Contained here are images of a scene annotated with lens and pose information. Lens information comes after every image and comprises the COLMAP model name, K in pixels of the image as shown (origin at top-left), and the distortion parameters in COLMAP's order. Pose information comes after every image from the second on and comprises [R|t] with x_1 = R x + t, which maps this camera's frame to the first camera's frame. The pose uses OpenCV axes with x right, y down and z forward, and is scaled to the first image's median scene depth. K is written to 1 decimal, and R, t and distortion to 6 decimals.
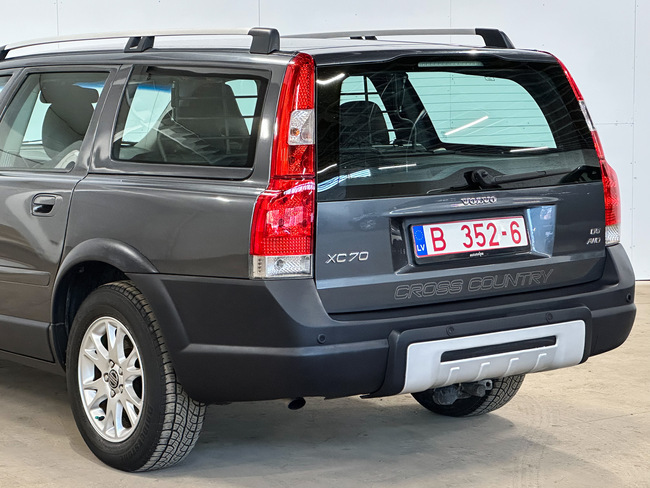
lens RADIAL K [[1859.2, 0, 325.0], [0, 1859.2, 244.0], [0, 0, 1]] dist [0.020228, 0.060332]
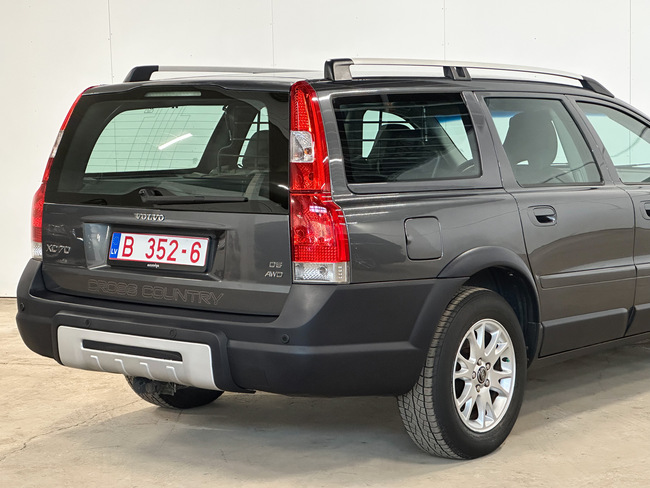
lens RADIAL K [[1462.6, 0, 325.0], [0, 1462.6, 244.0], [0, 0, 1]] dist [-0.029790, 3.573217]
pose [[0.191502, 0.094678, -0.976915, 0.954300], [-0.094437, 0.992496, 0.077676, -0.084772], [0.976938, 0.077382, 0.199006, 0.921952]]
